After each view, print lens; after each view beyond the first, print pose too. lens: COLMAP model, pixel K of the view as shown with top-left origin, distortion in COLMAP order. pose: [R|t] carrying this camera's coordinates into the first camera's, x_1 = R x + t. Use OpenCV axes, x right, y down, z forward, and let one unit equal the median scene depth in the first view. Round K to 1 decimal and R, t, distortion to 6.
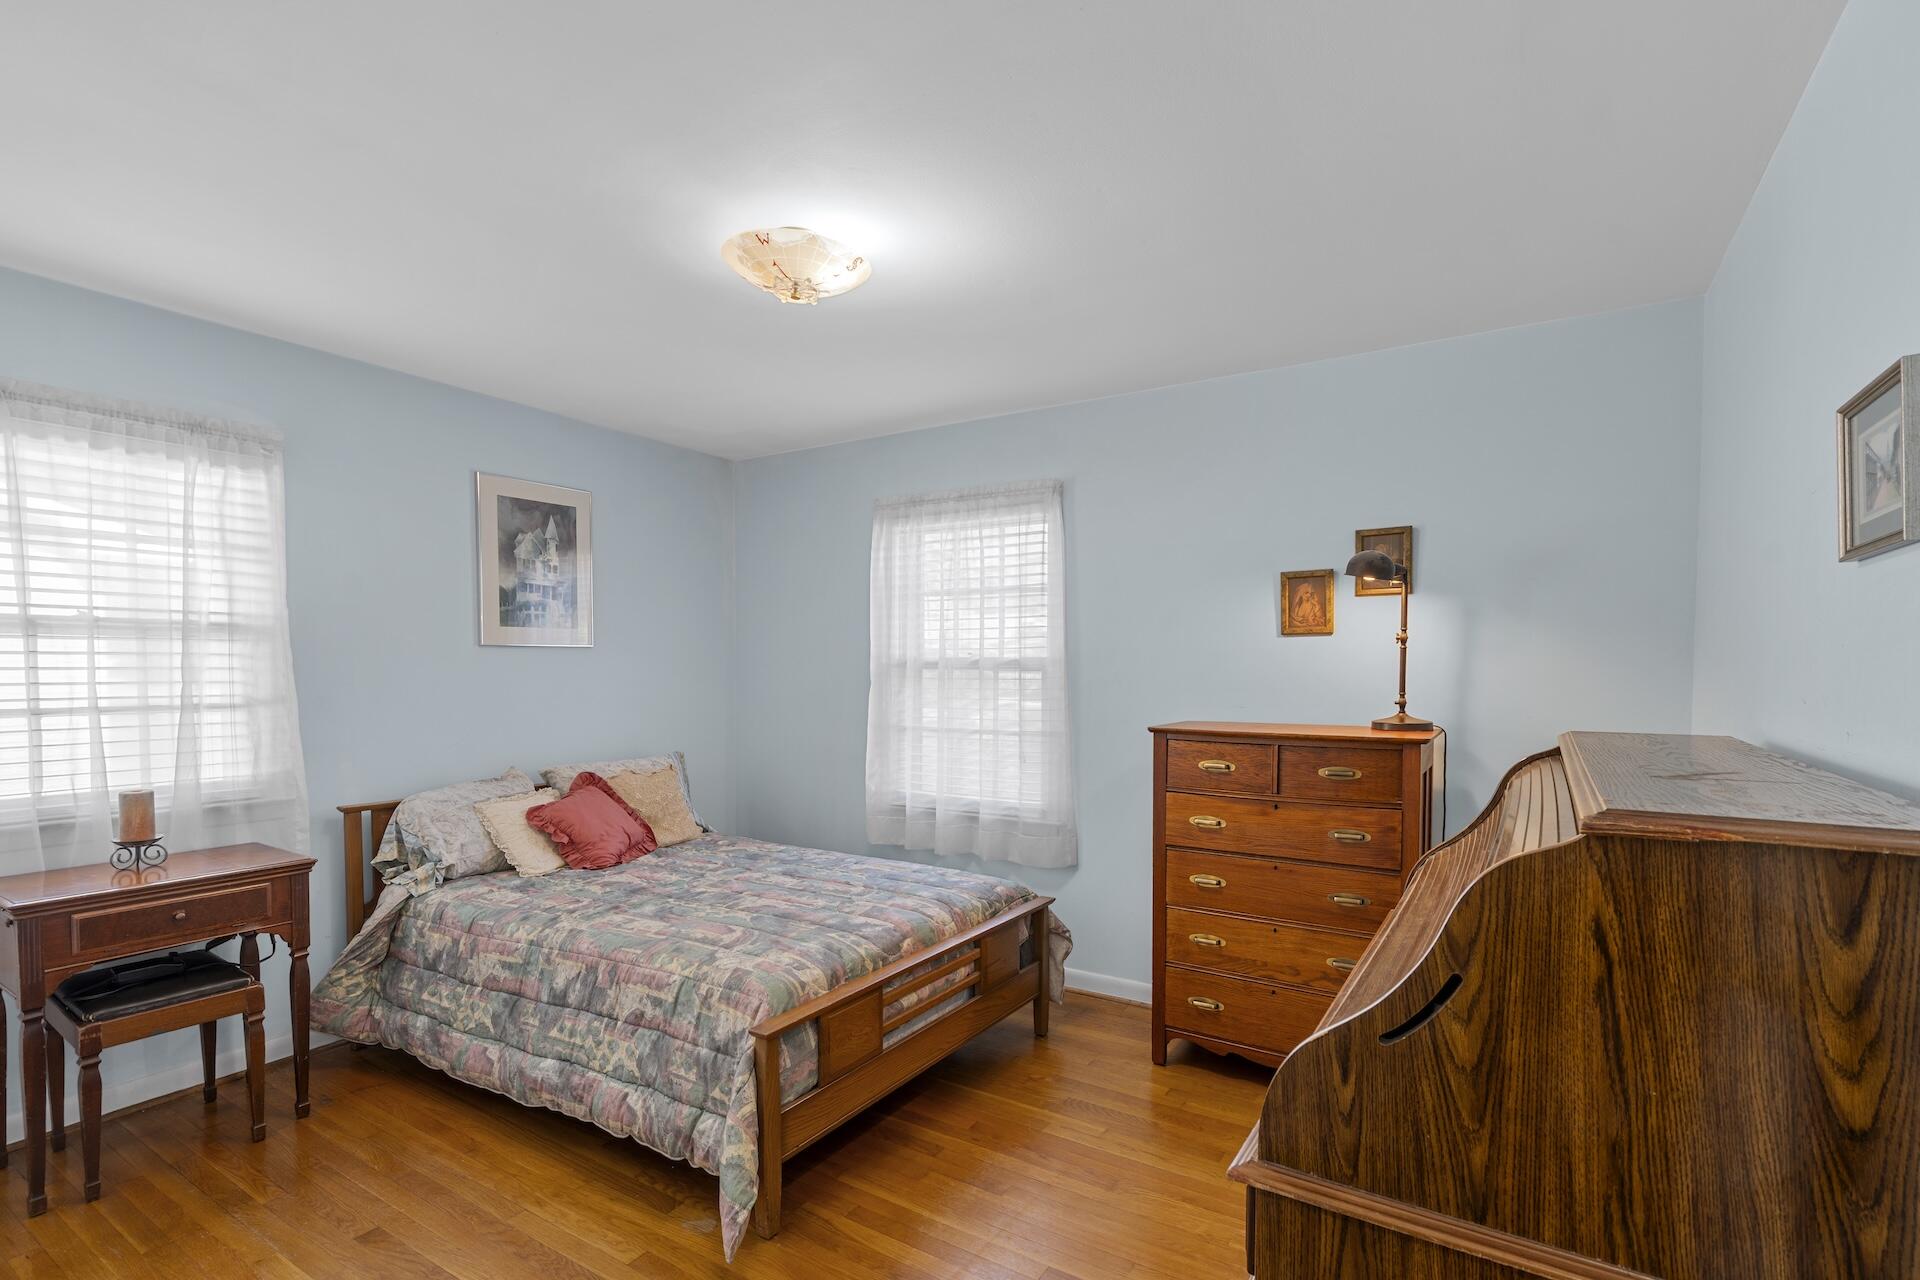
lens RADIAL K [[878.4, 0, 995.9], [0, 878.4, 676.8], [0, 0, 1]] dist [-0.010187, 0.002998]
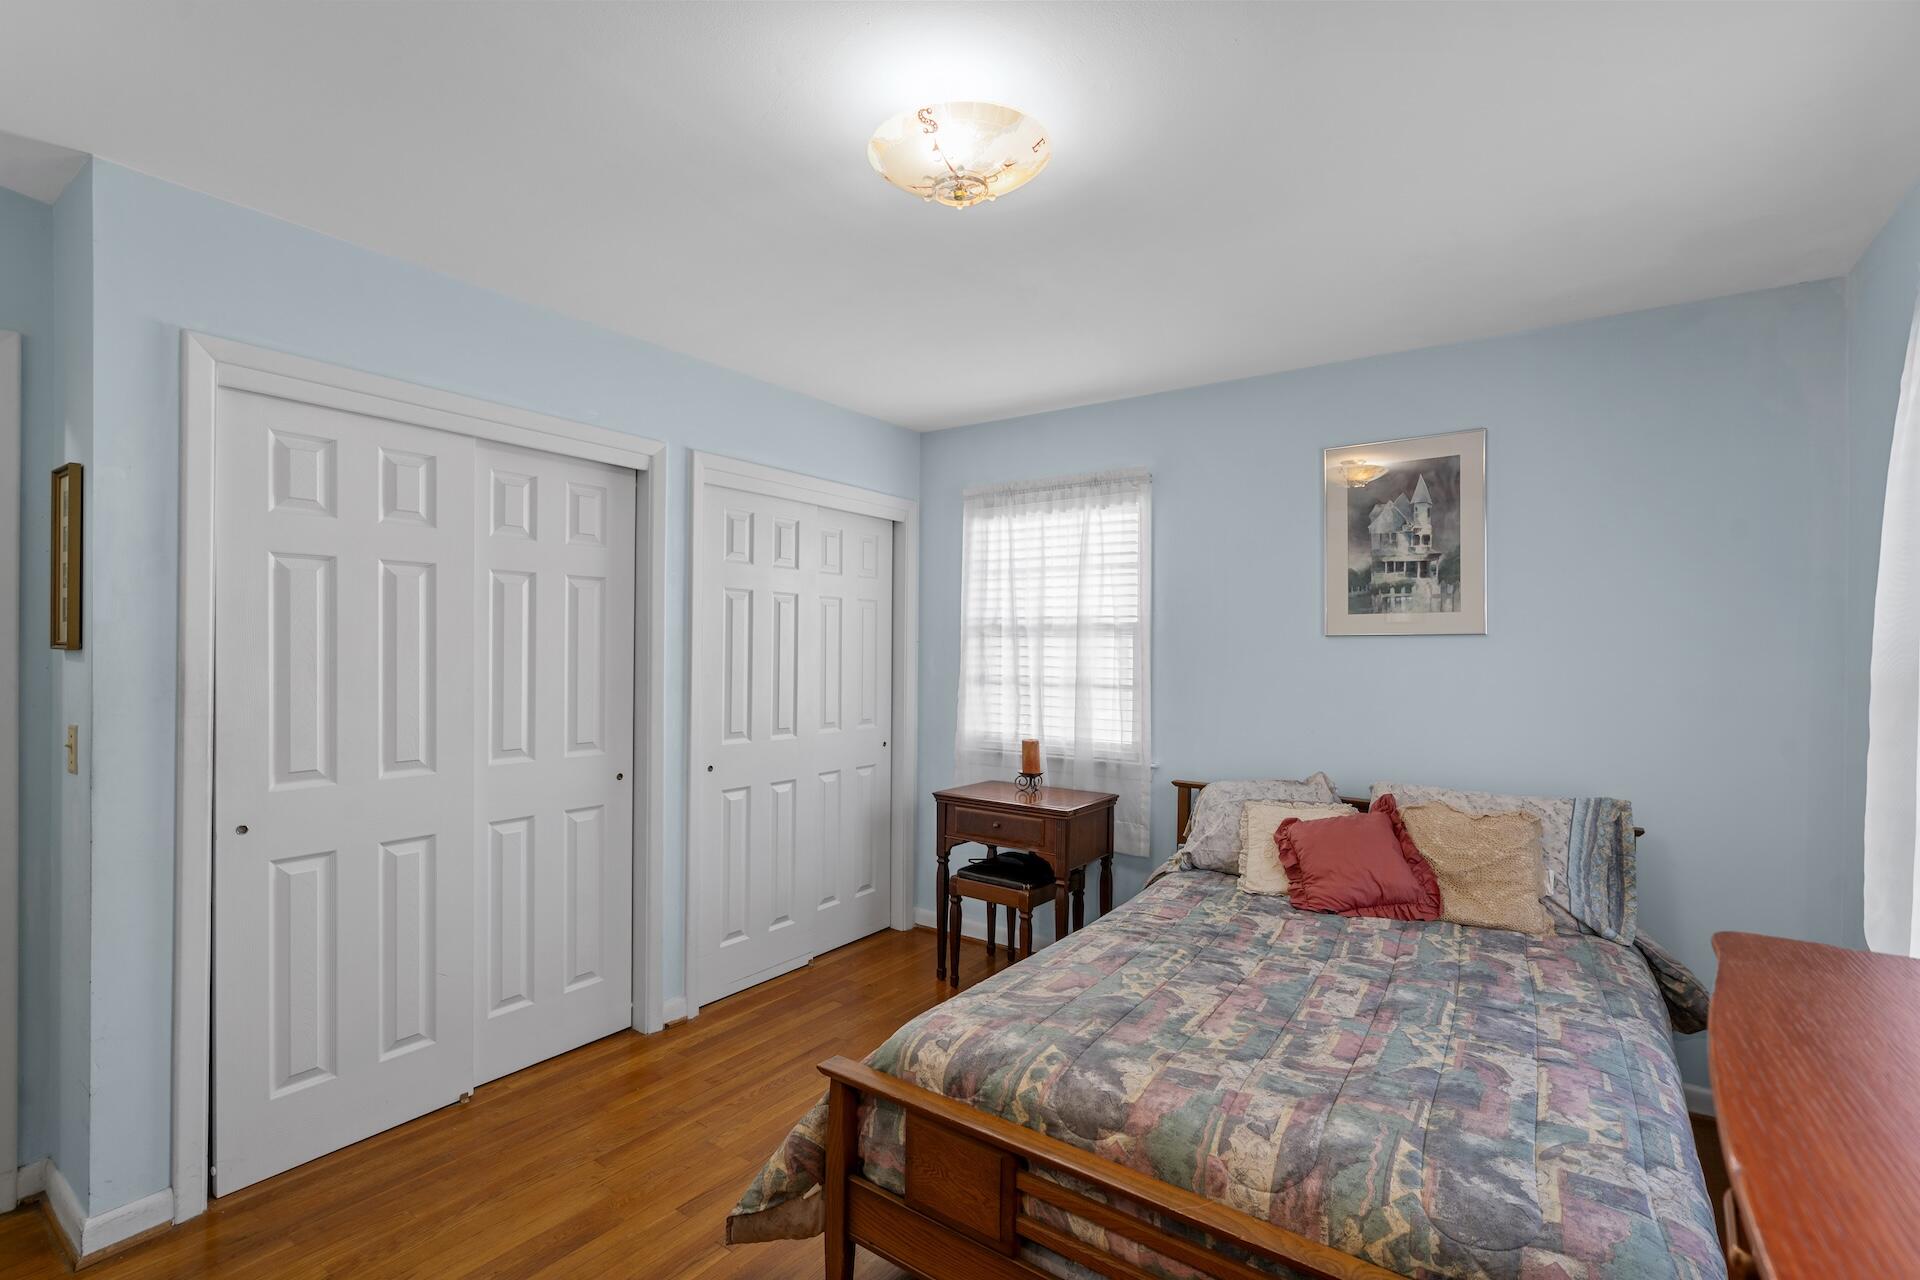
lens RADIAL K [[878.4, 0, 958.1], [0, 878.4, 634.8], [0, 0, 1]] dist [-0.010187, 0.002998]
pose [[-0.087631, -0.023099, -0.995885, 0.446556], [-0.022984, 0.999512, -0.021161, -0.011241], [0.995888, 0.021035, -0.088119, 0.862993]]
